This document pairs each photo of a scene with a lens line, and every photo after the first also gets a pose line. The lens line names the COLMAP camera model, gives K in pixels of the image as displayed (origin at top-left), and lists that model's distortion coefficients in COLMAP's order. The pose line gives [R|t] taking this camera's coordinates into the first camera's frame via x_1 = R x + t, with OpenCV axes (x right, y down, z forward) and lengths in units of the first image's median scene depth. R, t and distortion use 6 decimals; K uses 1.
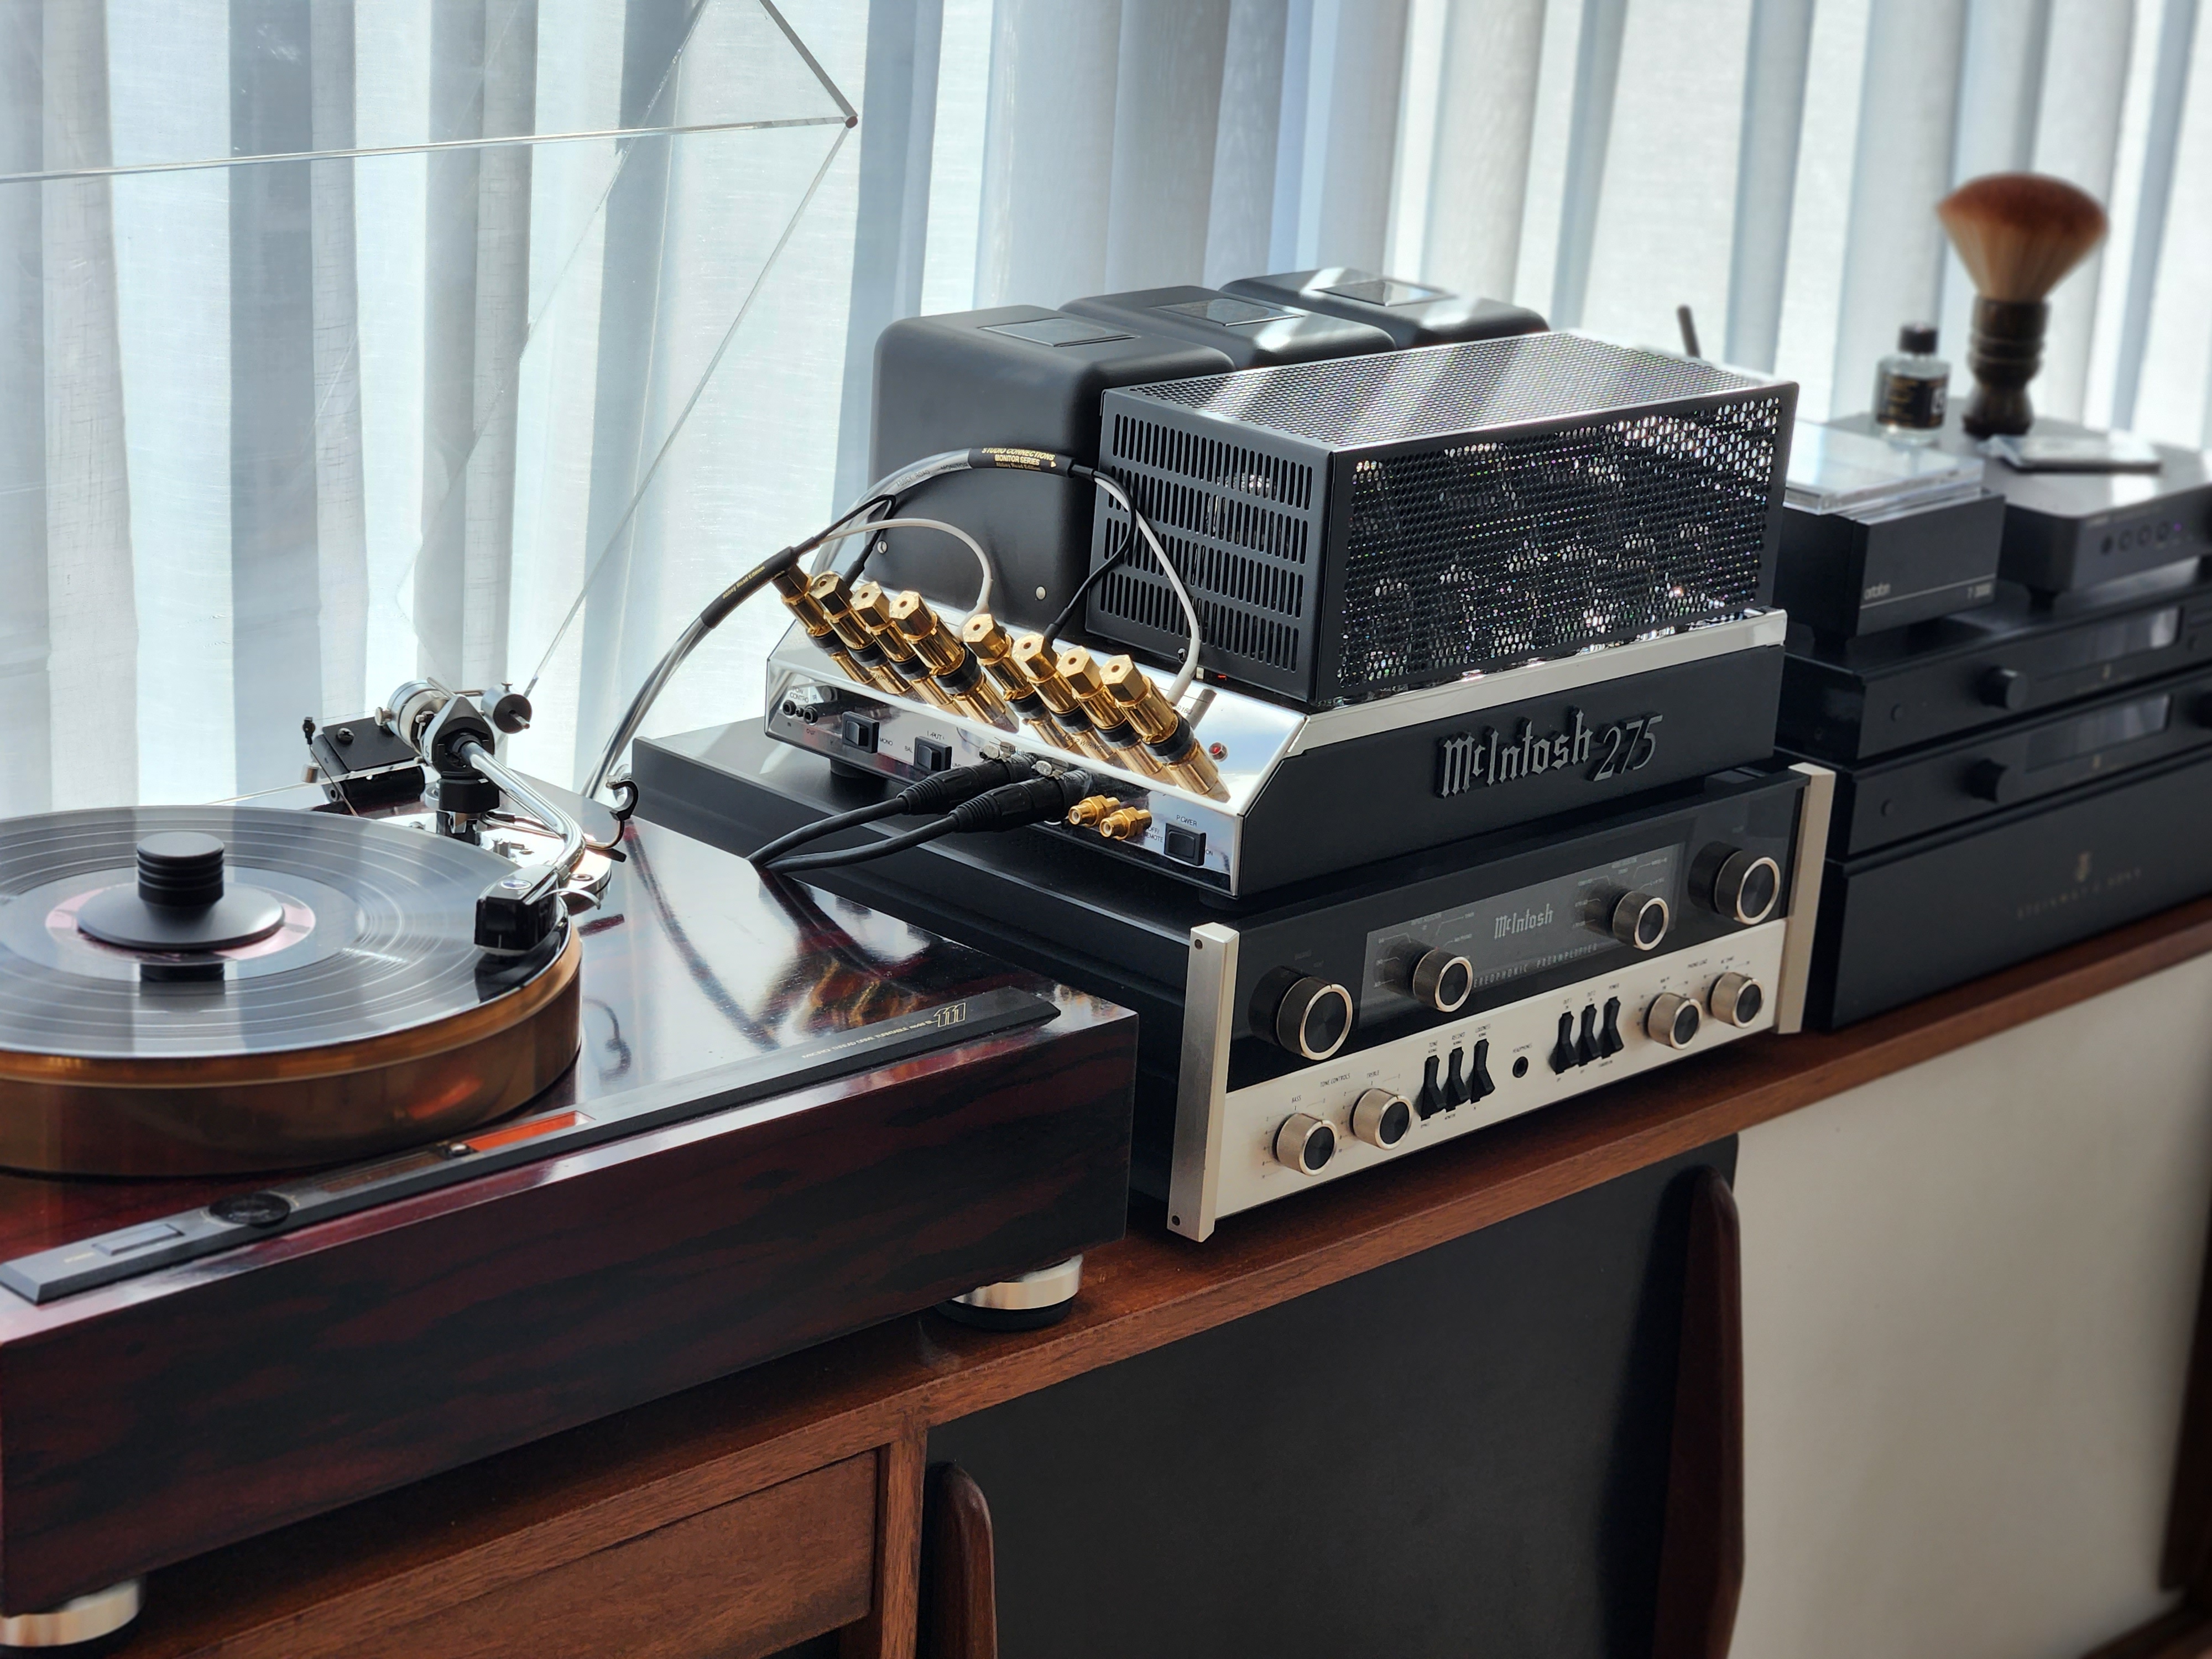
lens RADIAL K [[4277.8, 0, 1158.9], [0, 4277.8, 910.9], [0, 0, 1]] dist [-0.039445, 0.000000]
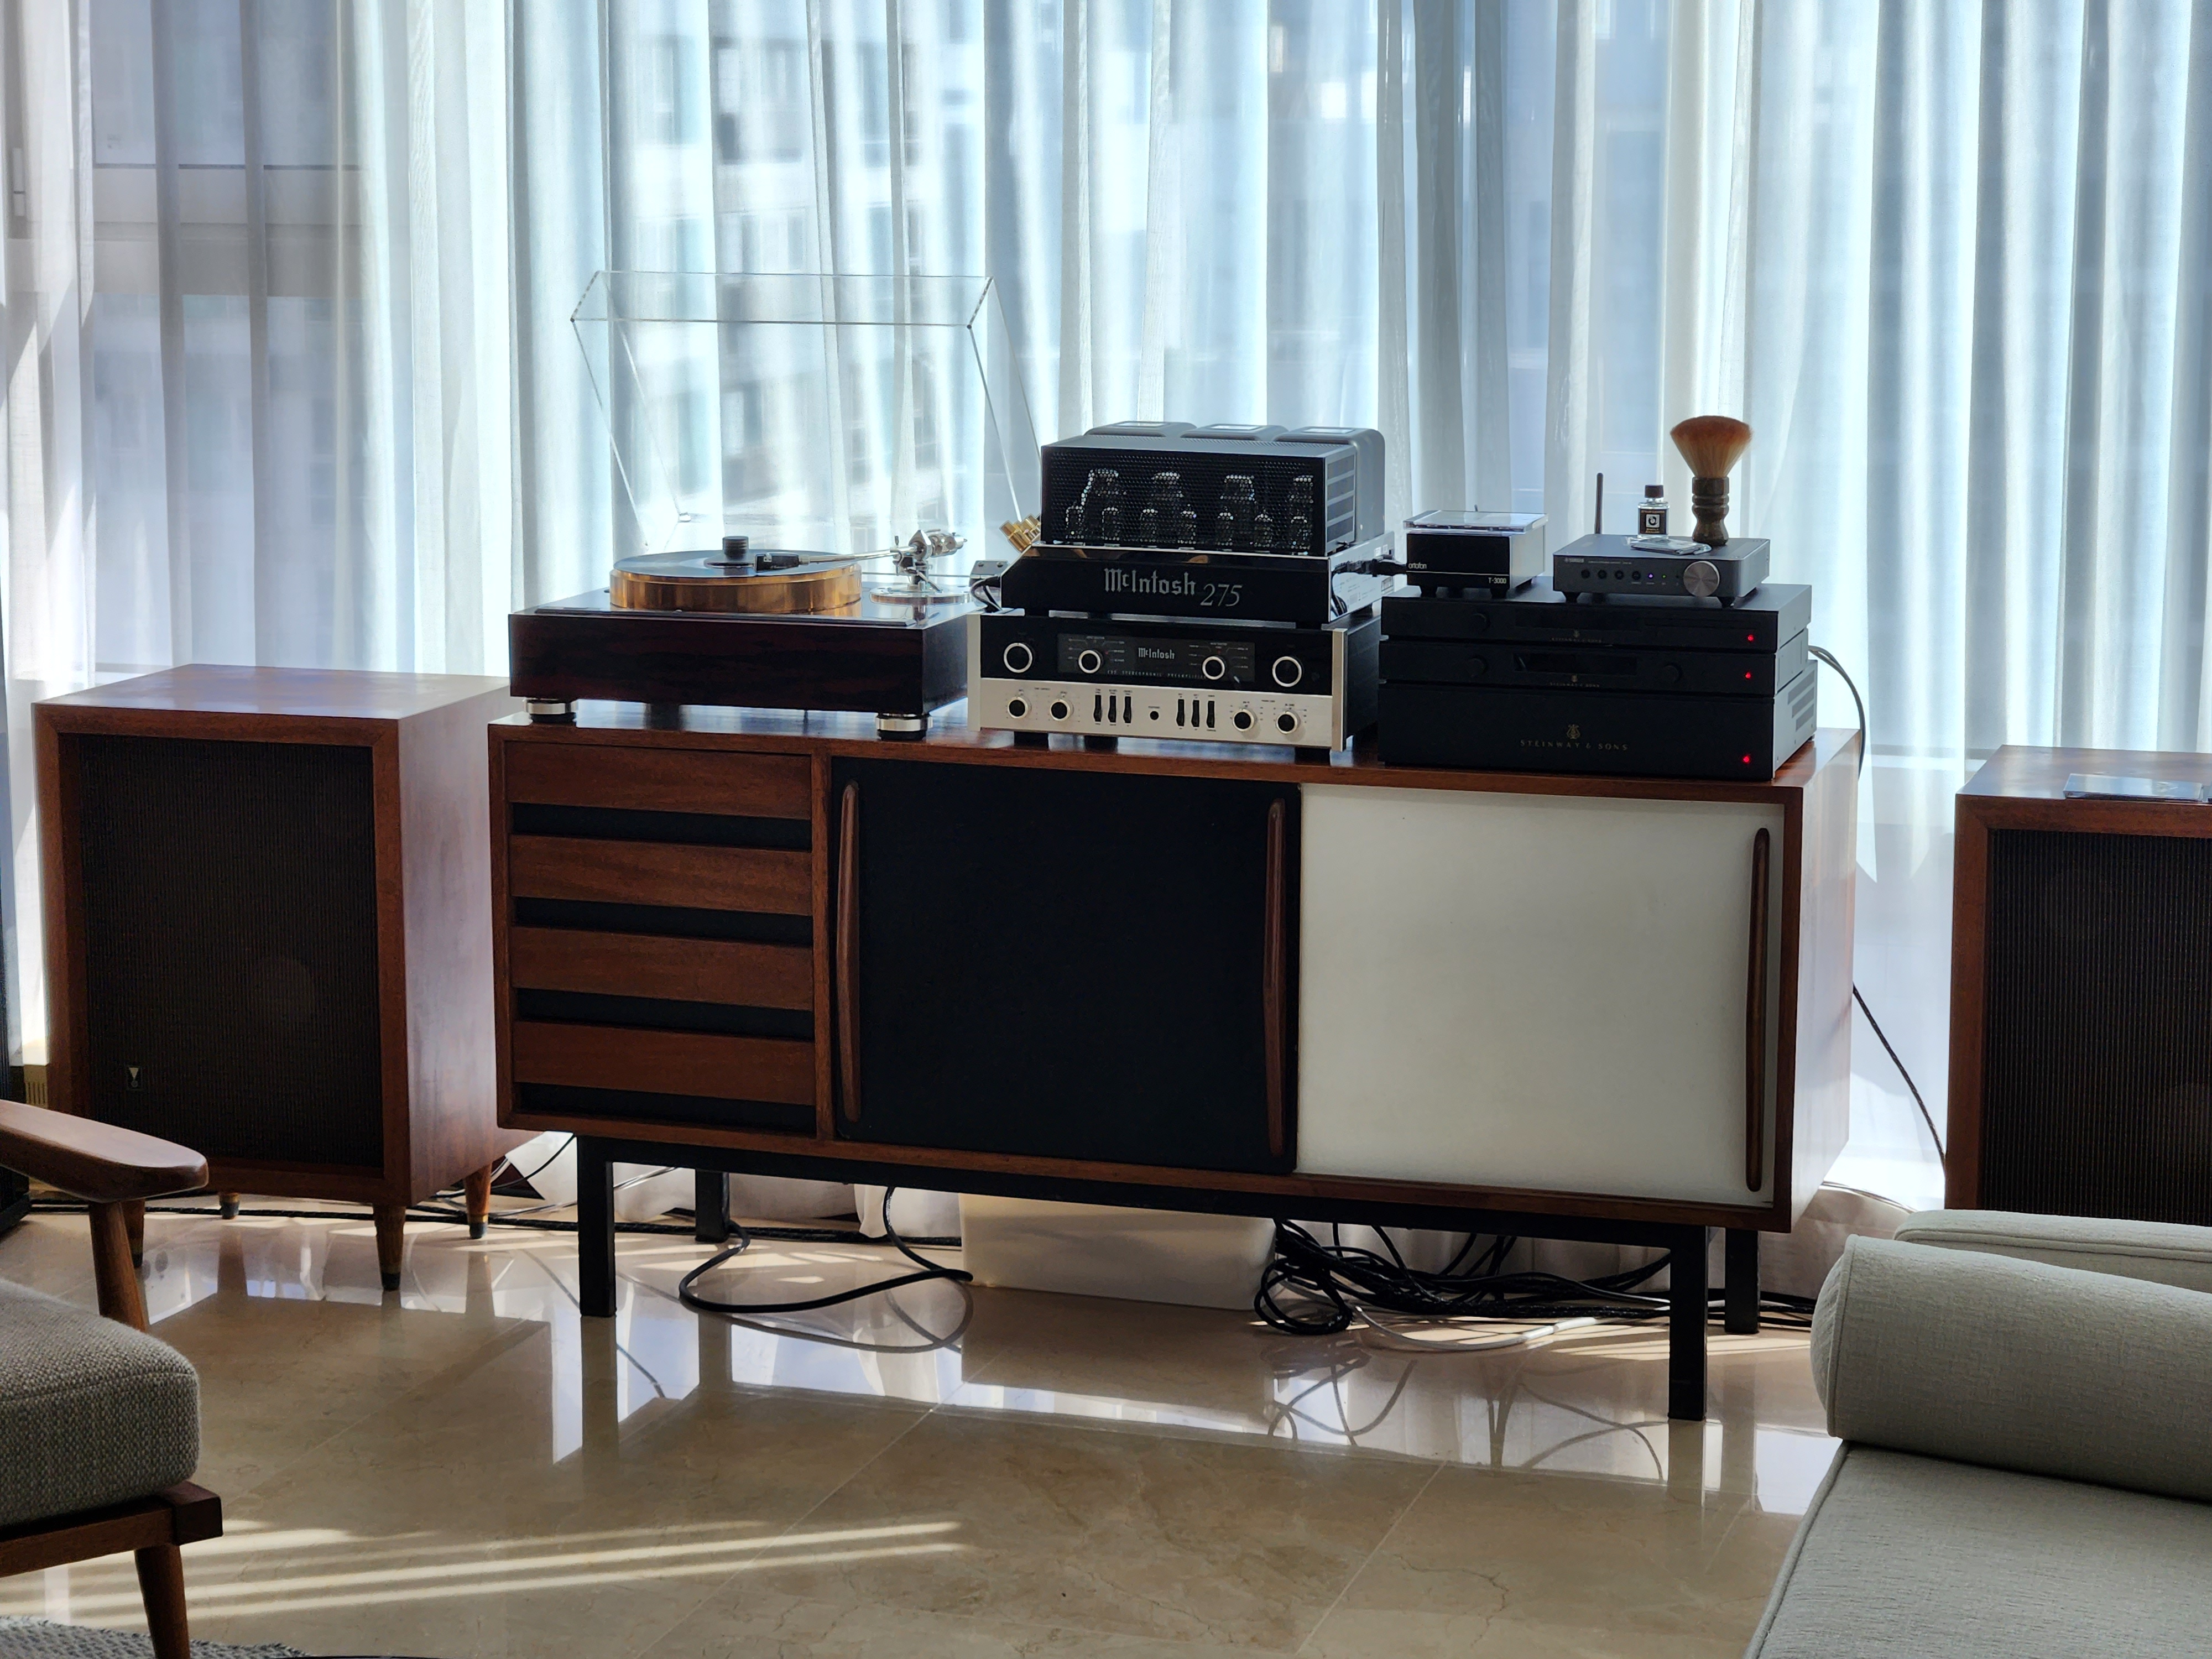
lens RADIAL K [[4277.8, 0, 1133.9], [0, 4277.8, 844.8], [0, 0, 1]] dist [-0.039445, 0.000000]
pose [[0.442747, 0.096693, -0.891418, 2.394721], [-0.259001, 0.965581, -0.023902, 0.178414], [0.858425, 0.241460, 0.452552, -0.107727]]
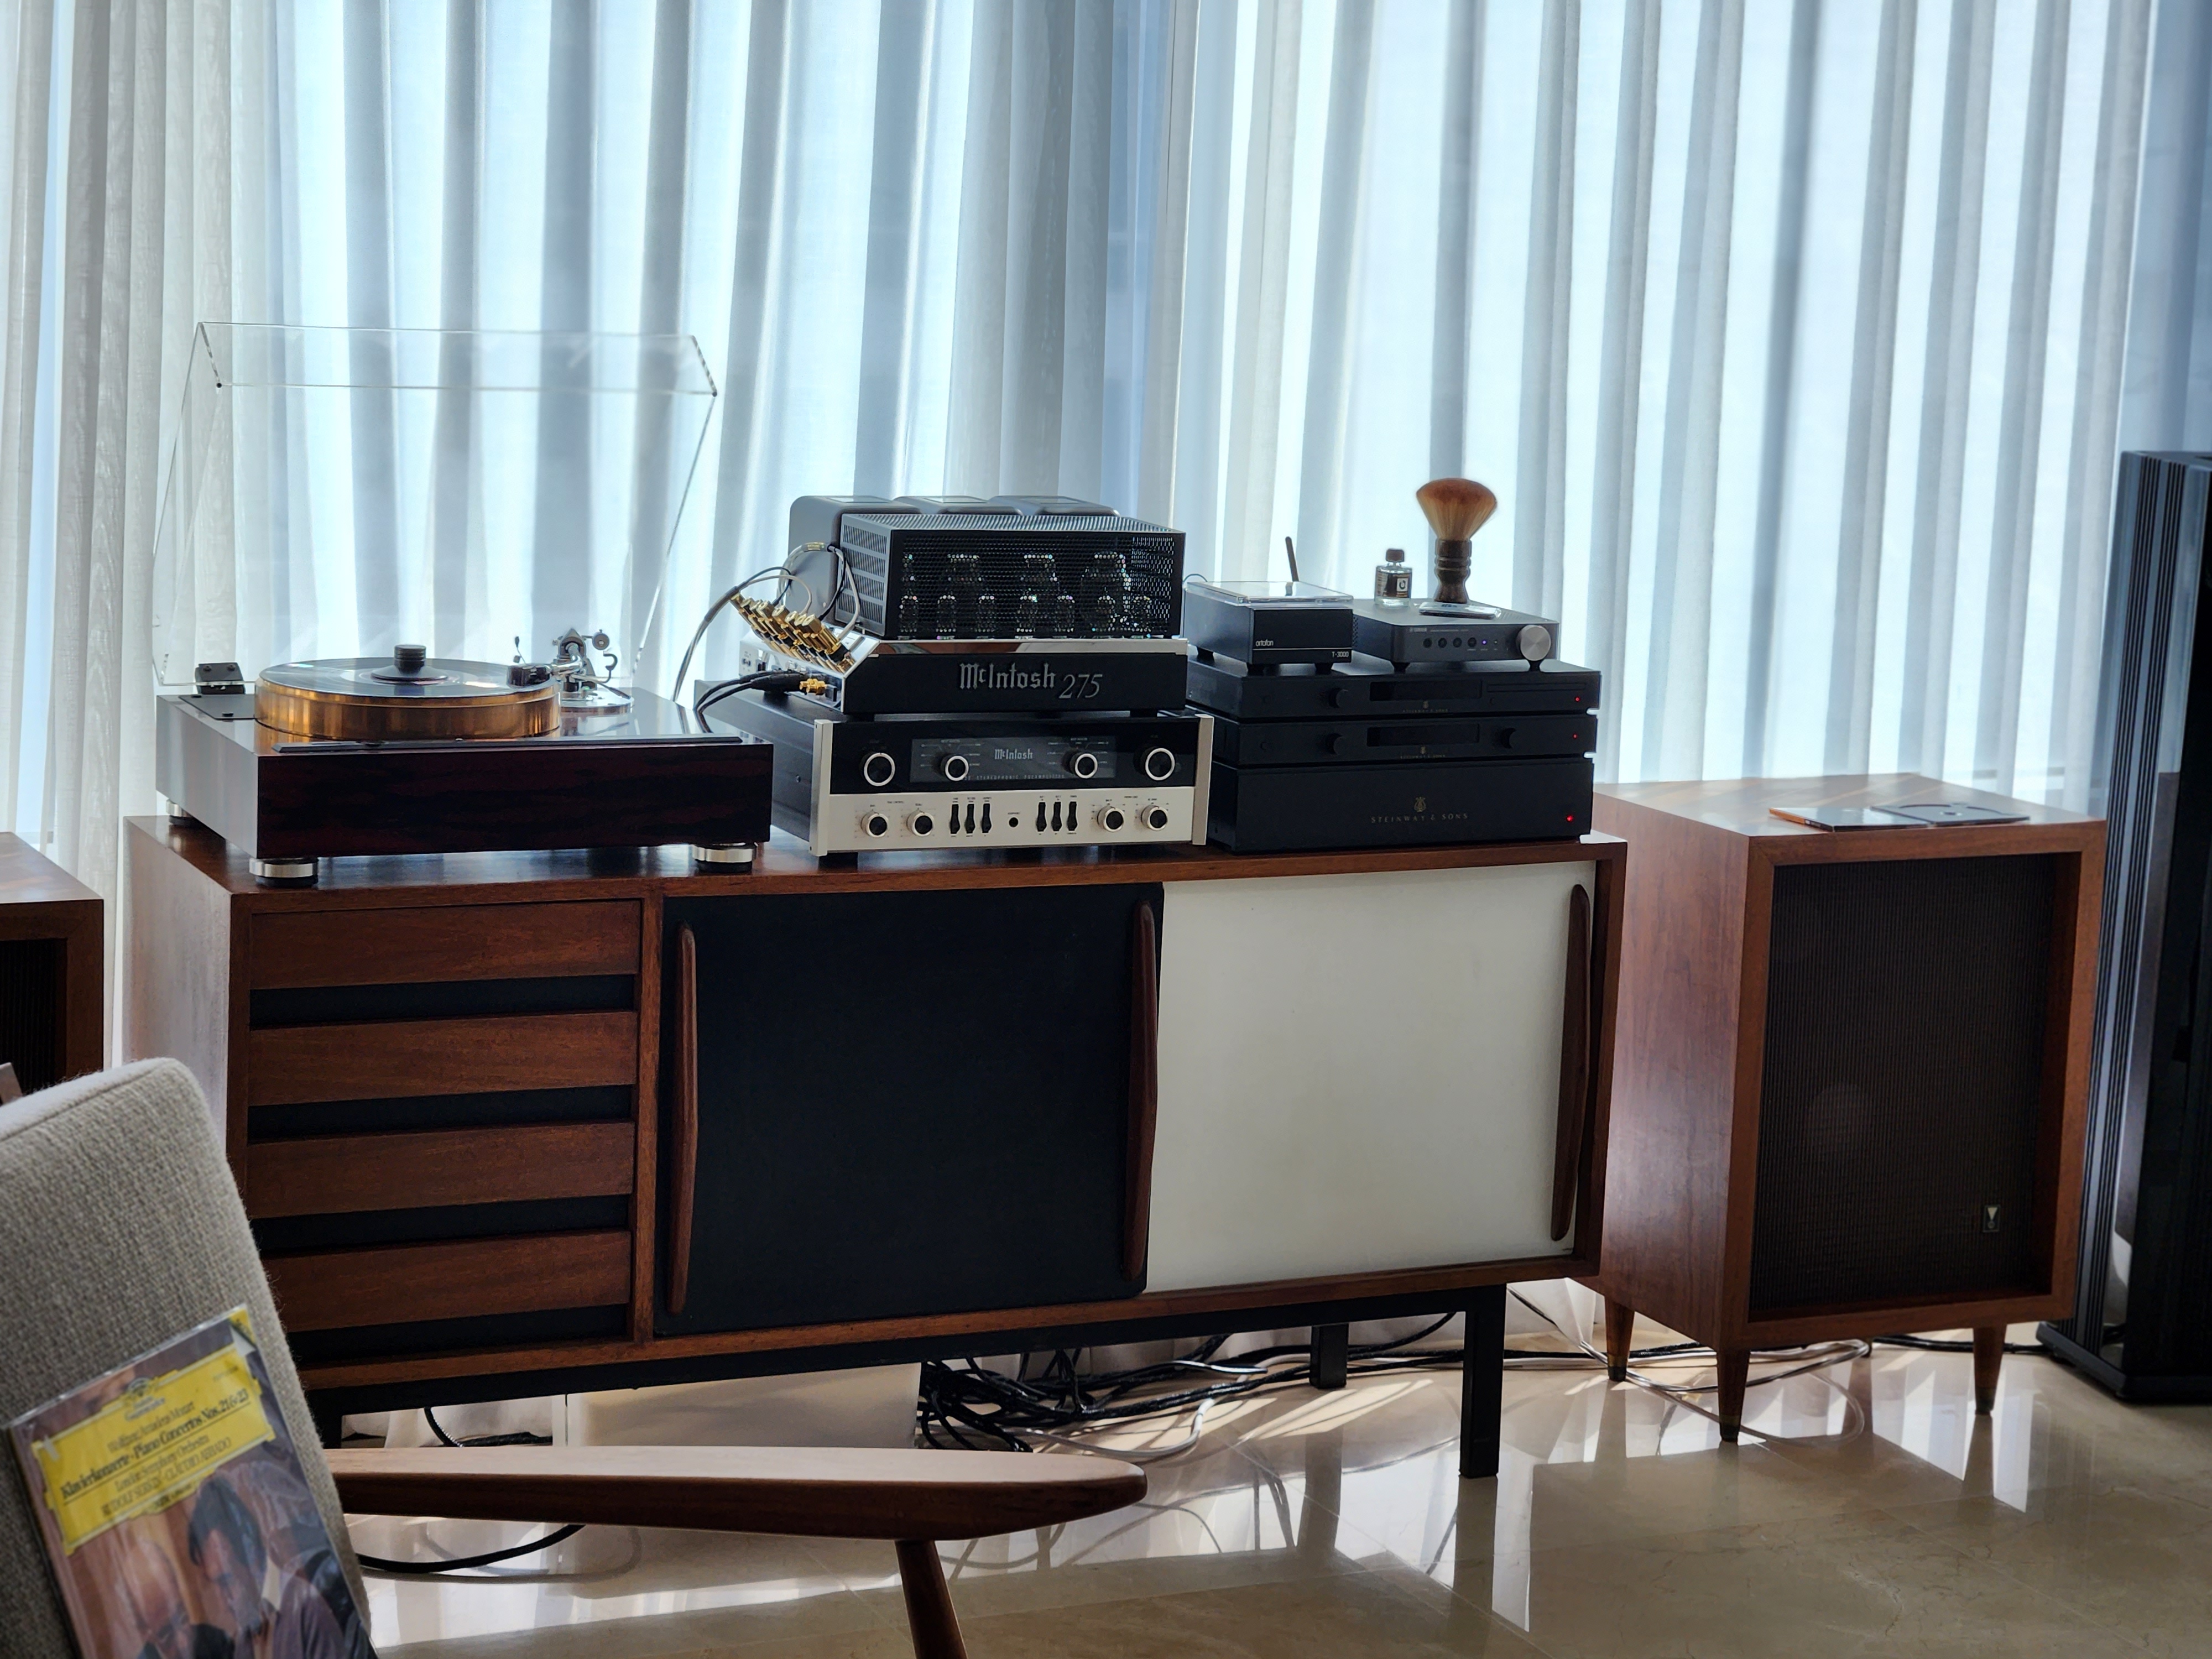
lens RADIAL K [[4277.8, 0, 1089.7], [0, 4277.8, 828.3], [0, 0, 1]] dist [-0.039445, 0.000000]
pose [[0.932741, 0.040036, -0.358316, 0.976511], [-0.102005, 0.982515, -0.155751, 0.406200], [0.345816, 0.181826, 0.920517, -1.110709]]
